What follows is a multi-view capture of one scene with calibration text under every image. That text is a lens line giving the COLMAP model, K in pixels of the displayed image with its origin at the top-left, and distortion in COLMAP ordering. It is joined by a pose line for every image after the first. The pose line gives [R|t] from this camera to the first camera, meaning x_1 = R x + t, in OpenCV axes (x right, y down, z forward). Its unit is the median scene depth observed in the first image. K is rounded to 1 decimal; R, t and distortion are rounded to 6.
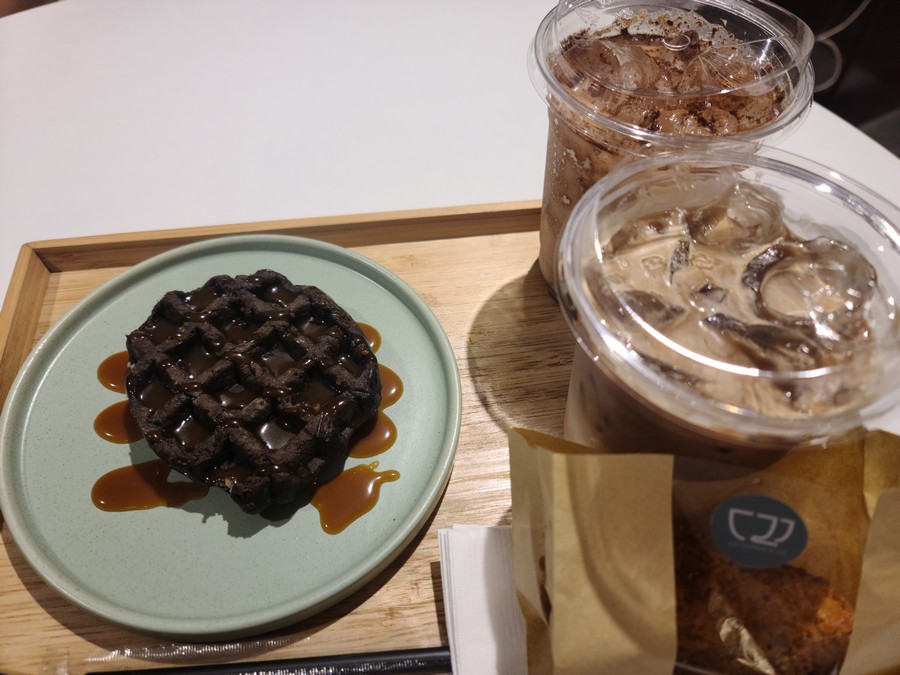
lens RADIAL K [[668.0, 0, 449.9], [0, 668.0, 337.2], [0, 0, 1]] dist [-0.012247, -0.000576]
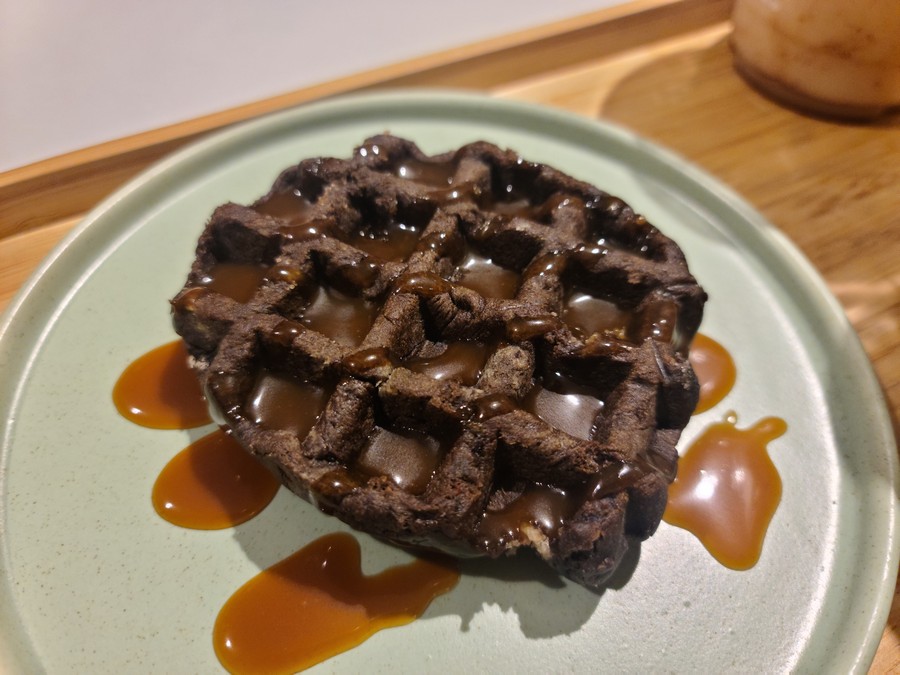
lens RADIAL K [[668.0, 0, 455.5], [0, 668.0, 359.7], [0, 0, 1]] dist [-0.012247, -0.000576]
pose [[0.953441, -0.266930, 0.140355, -0.383287], [0.260219, 0.963392, 0.064509, 0.059122], [-0.152436, -0.024983, 0.987998, 0.527636]]
